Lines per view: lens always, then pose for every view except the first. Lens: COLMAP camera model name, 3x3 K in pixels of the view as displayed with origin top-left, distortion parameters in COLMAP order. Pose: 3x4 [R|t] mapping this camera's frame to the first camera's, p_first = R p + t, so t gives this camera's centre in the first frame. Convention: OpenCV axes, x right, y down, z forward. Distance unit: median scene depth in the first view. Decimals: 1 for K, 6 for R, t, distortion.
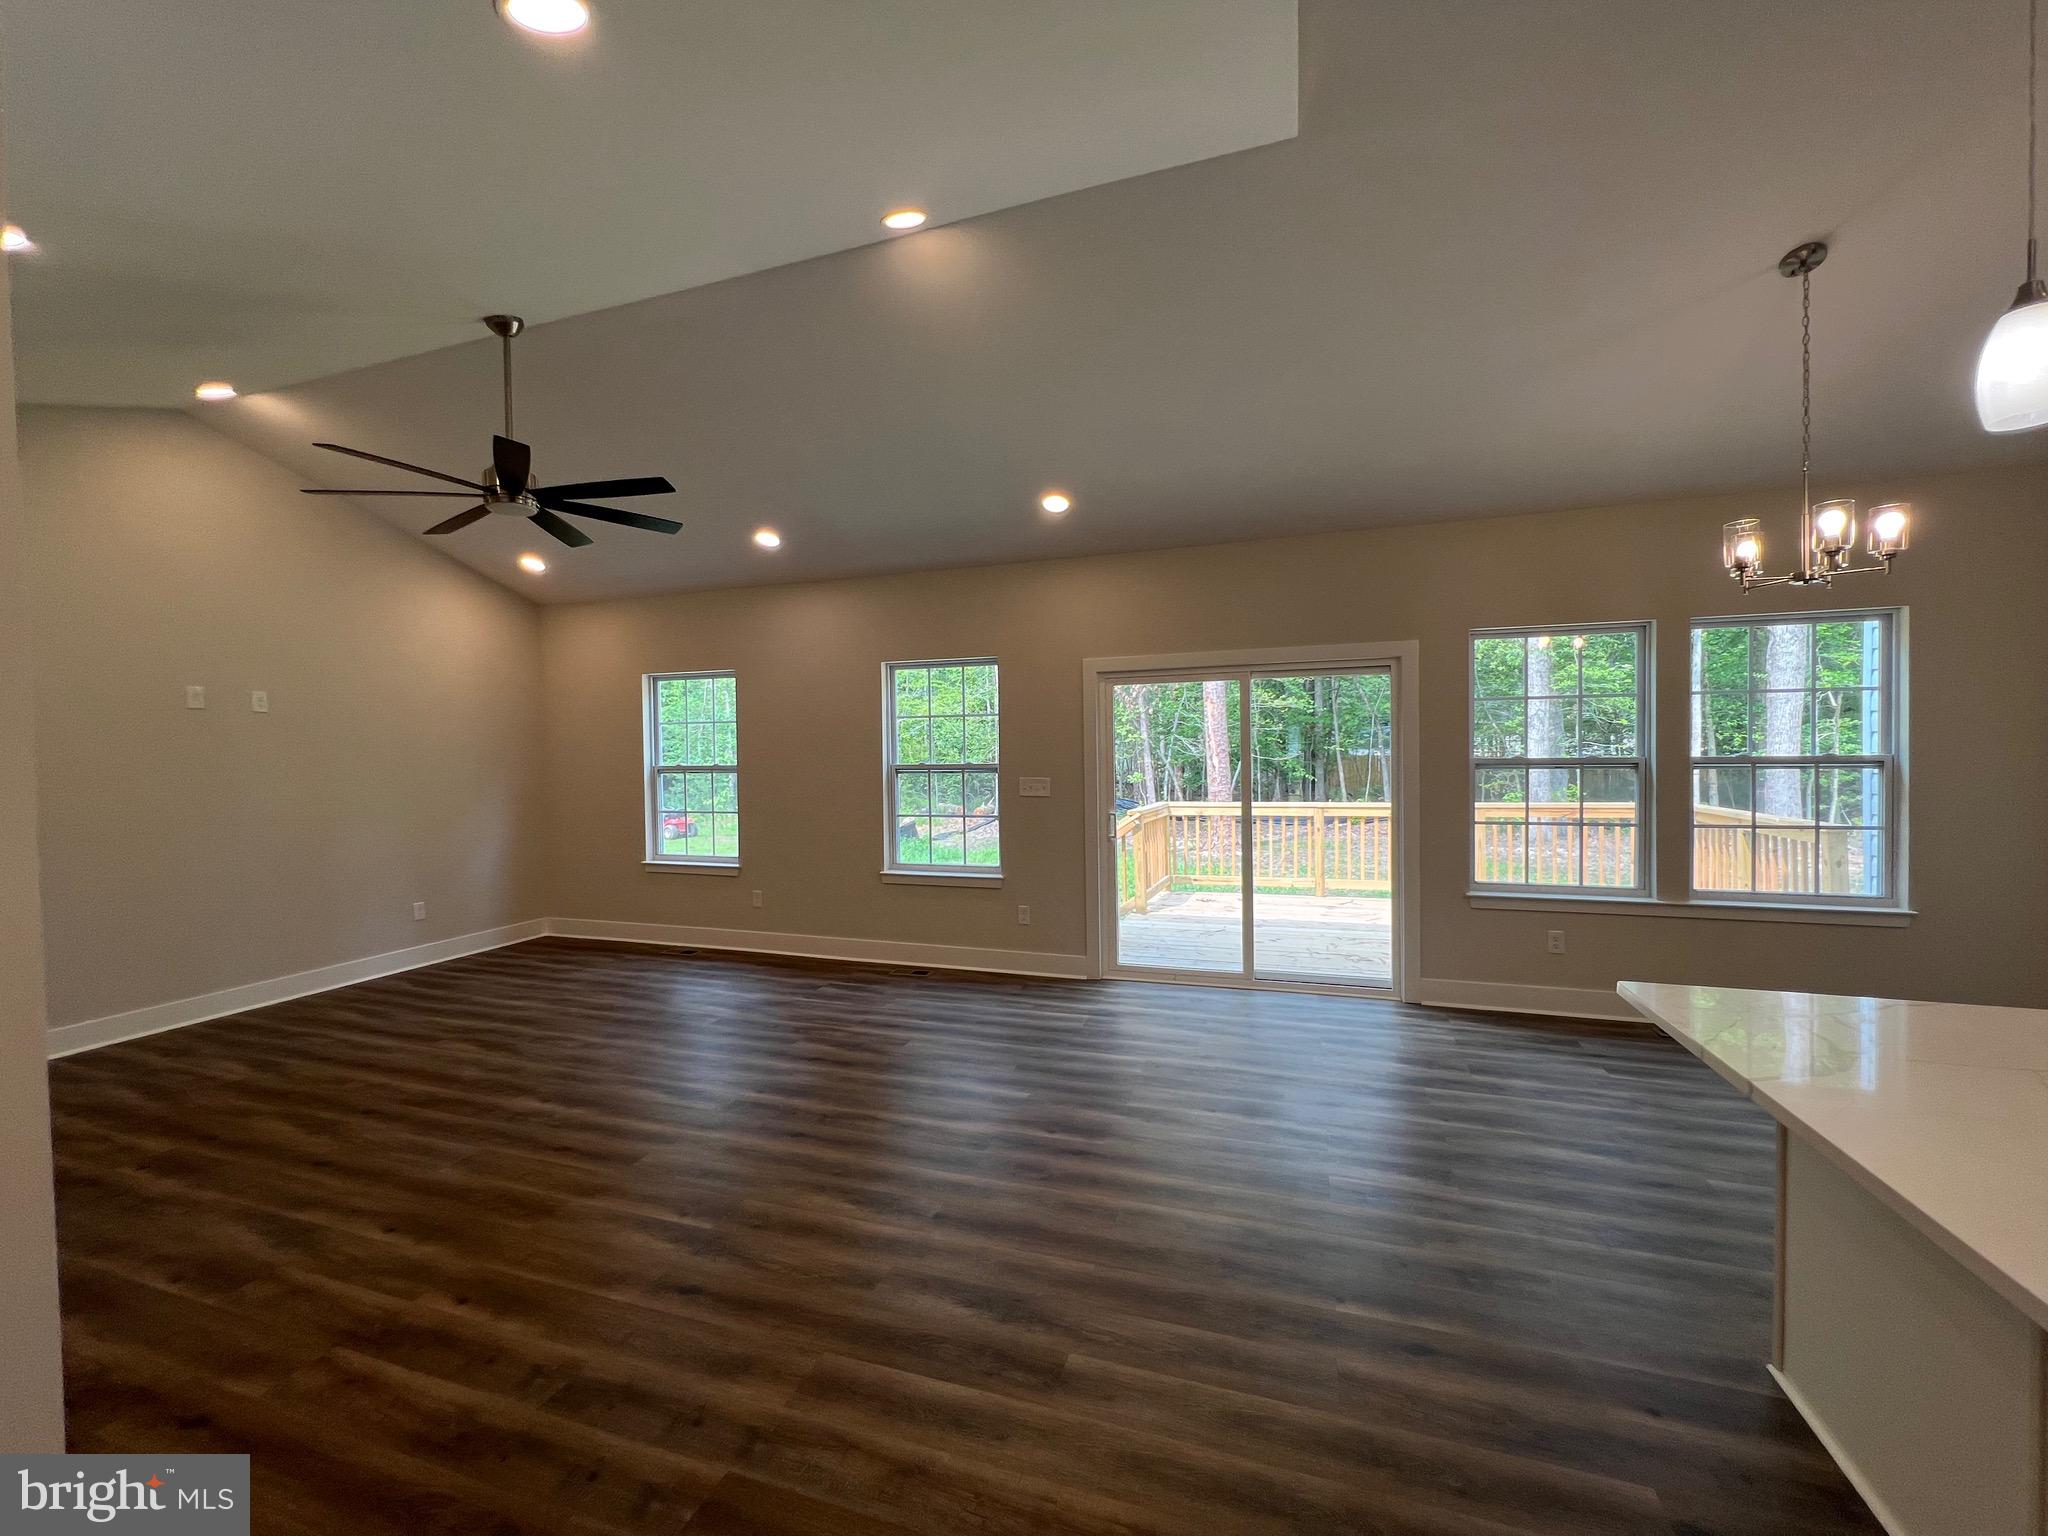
lens RADIAL K [[822.6, 0, 1019.9], [0, 822.6, 765.2], [0, 0, 1]] dist [-0.003052, 0.000568]
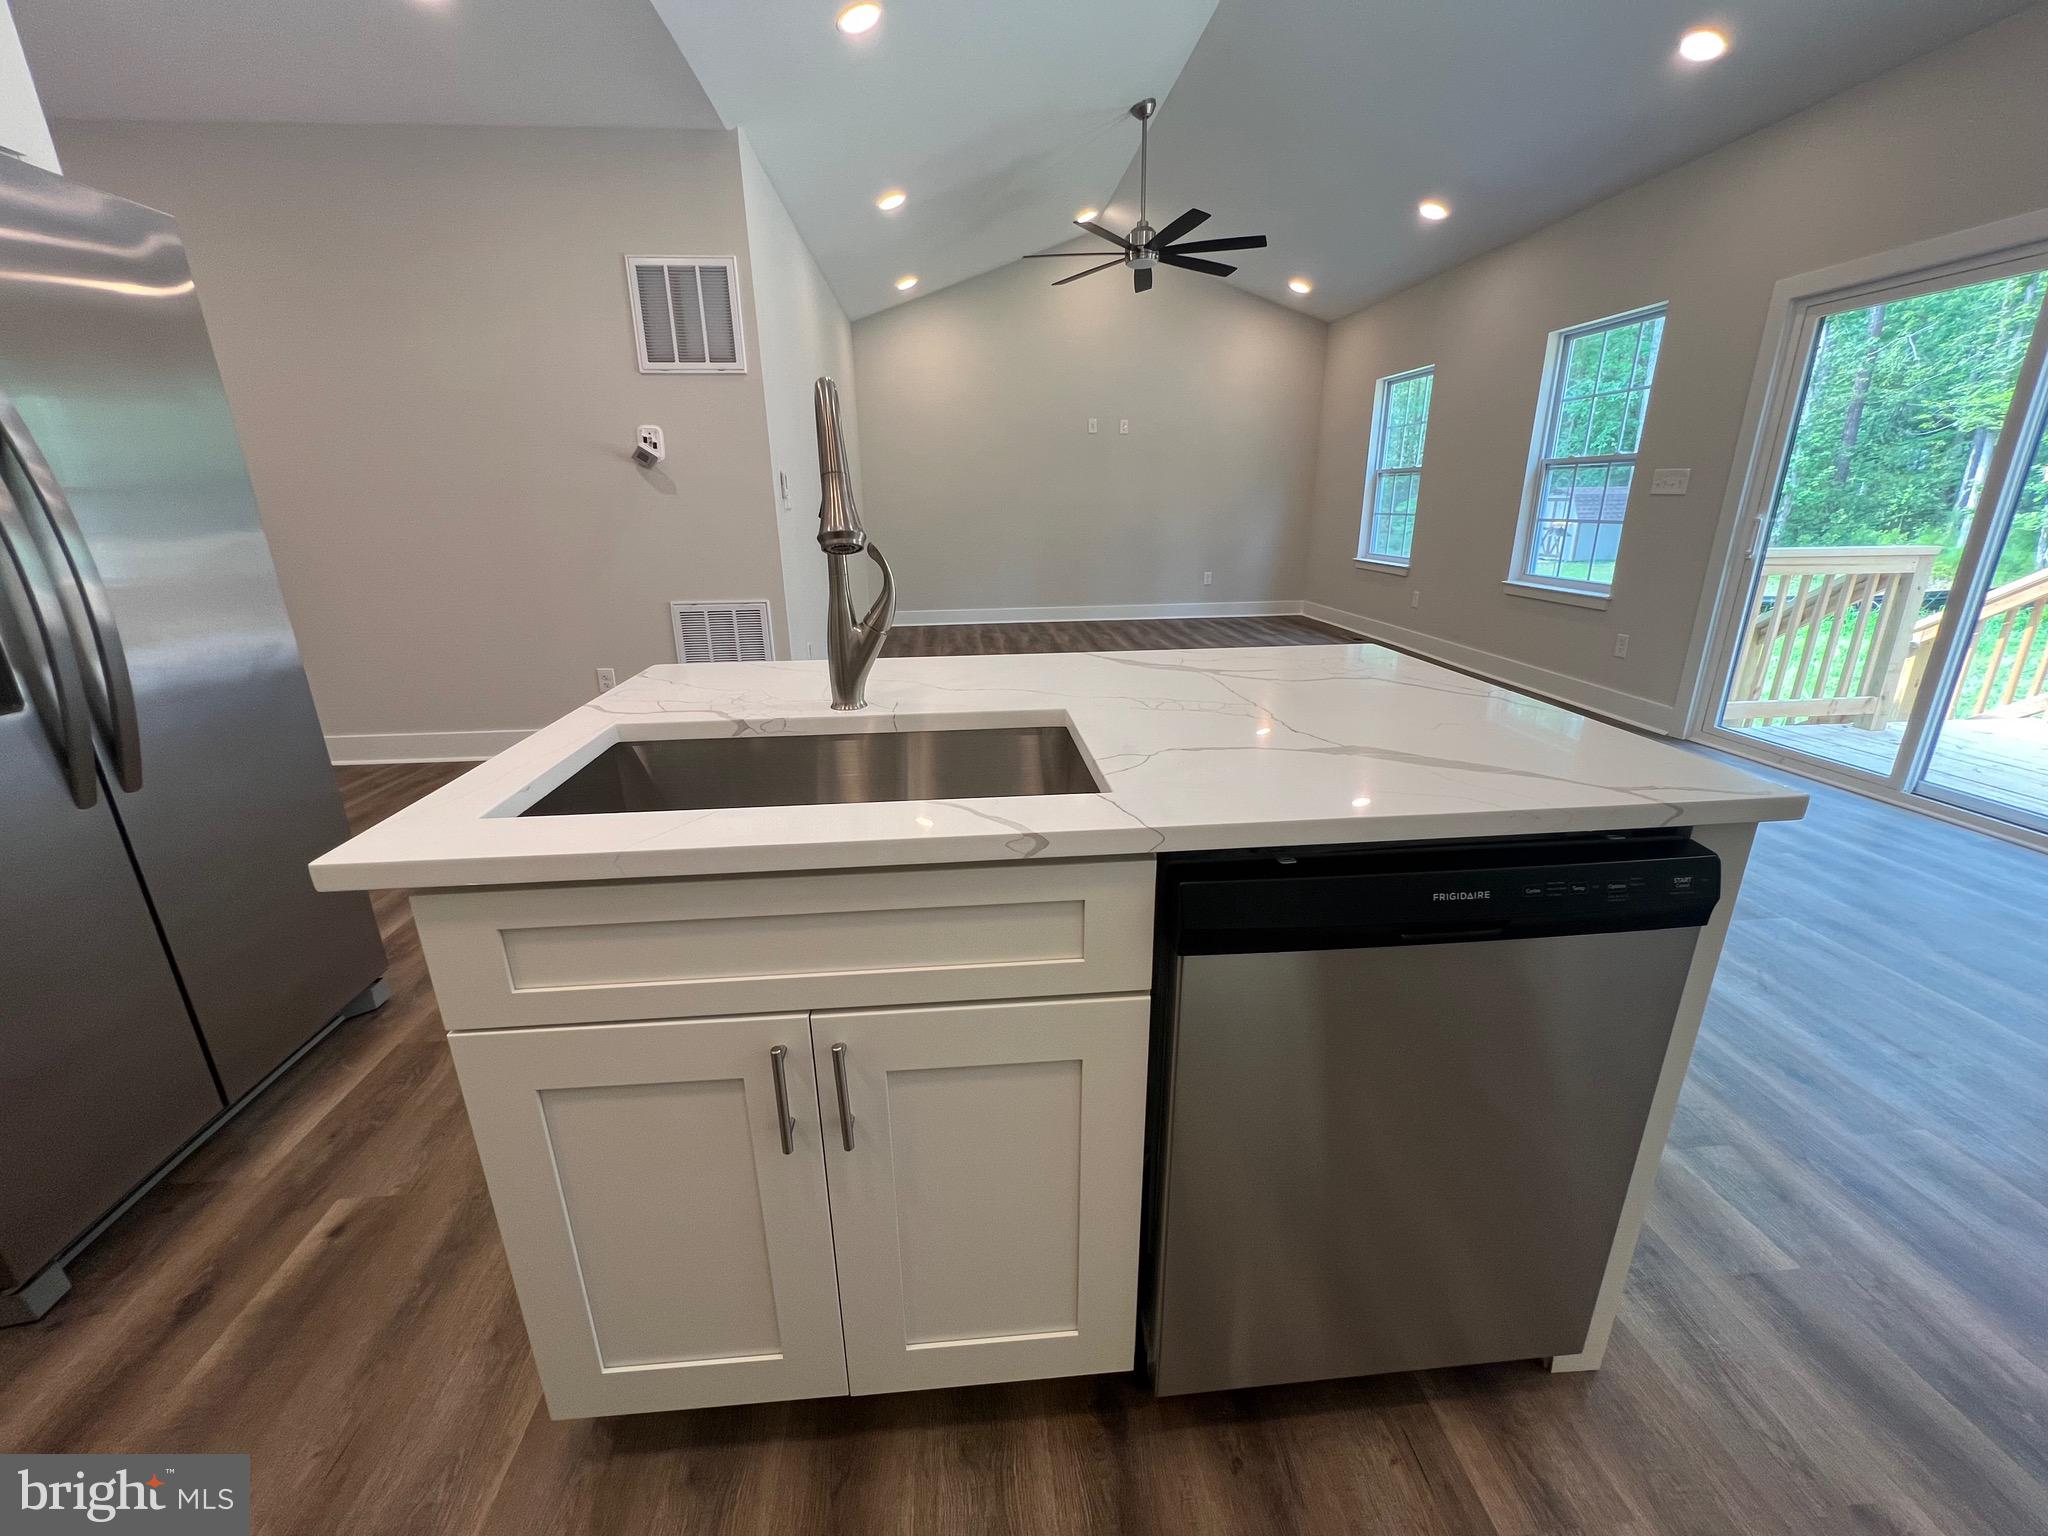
lens RADIAL K [[822.6, 0, 1019.9], [0, 822.6, 765.2], [0, 0, 1]] dist [-0.003052, 0.000568]
pose [[0.404155, 0.290295, -0.867403, 0.708015], [-0.010086, 0.949659, 0.313124, 0.060316], [0.914635, -0.117802, 0.386738, 0.155672]]
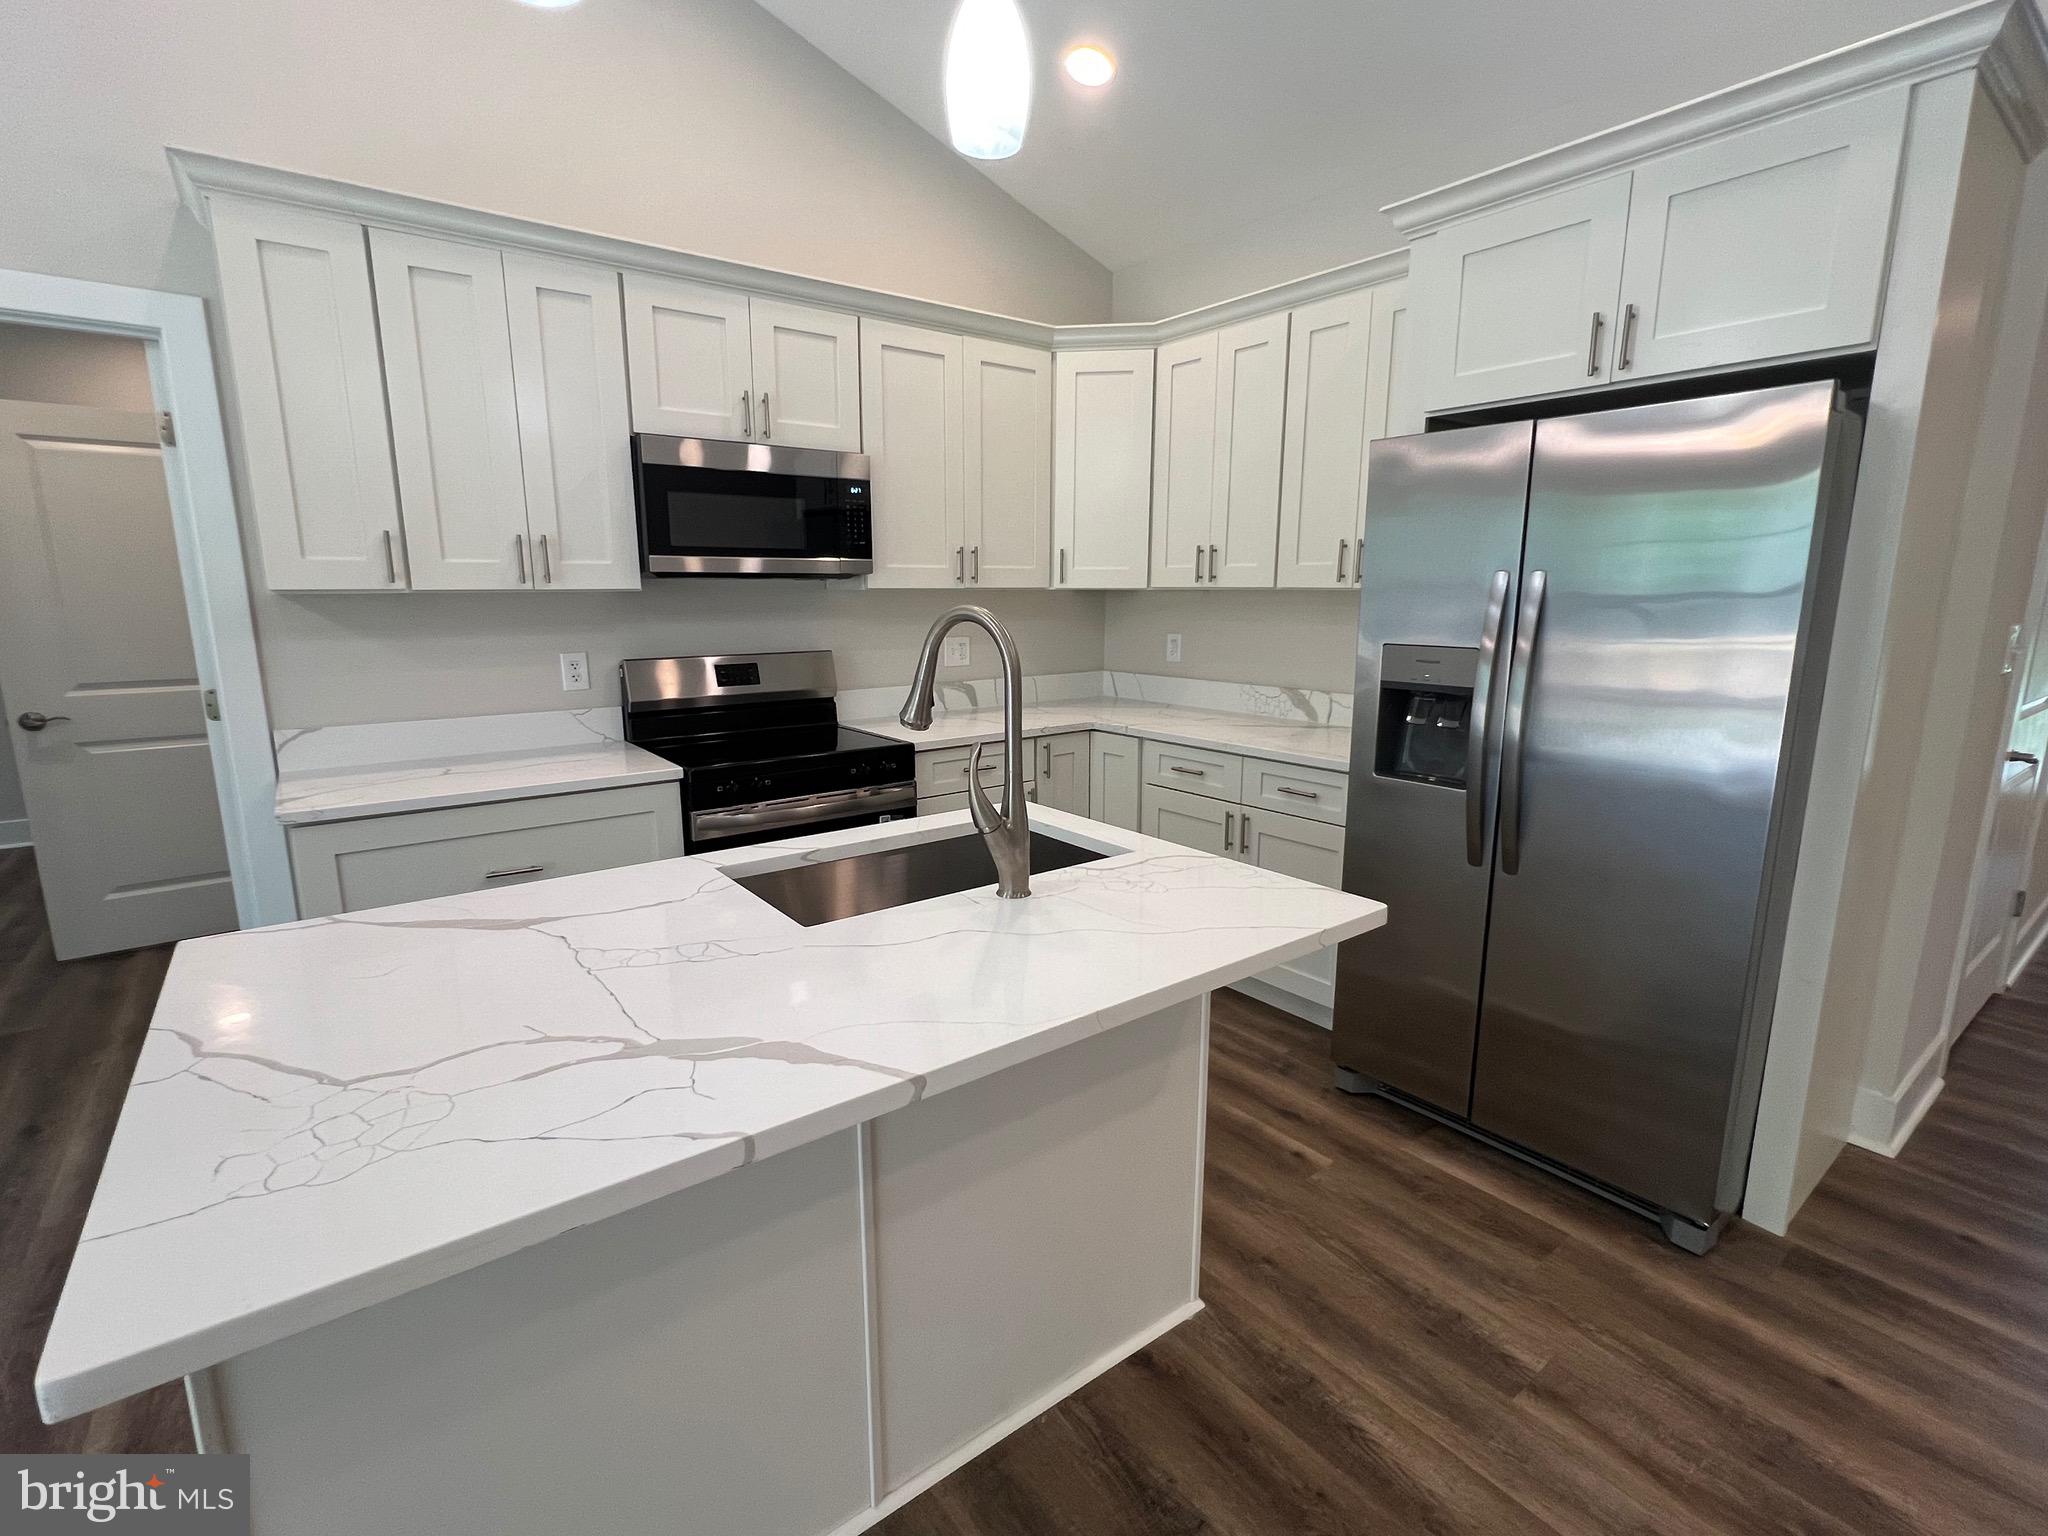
lens RADIAL K [[940.3, 0, 1019.4], [0, 940.3, 770.4], [0, 0, 1]] dist [-0.003950, -0.000155]
pose [[-0.830300, -0.092121, 0.549651, 0.171014], [0.023459, 0.979593, 0.199616, 0.013531], [-0.556823, 0.178635, -0.811195, 0.531168]]
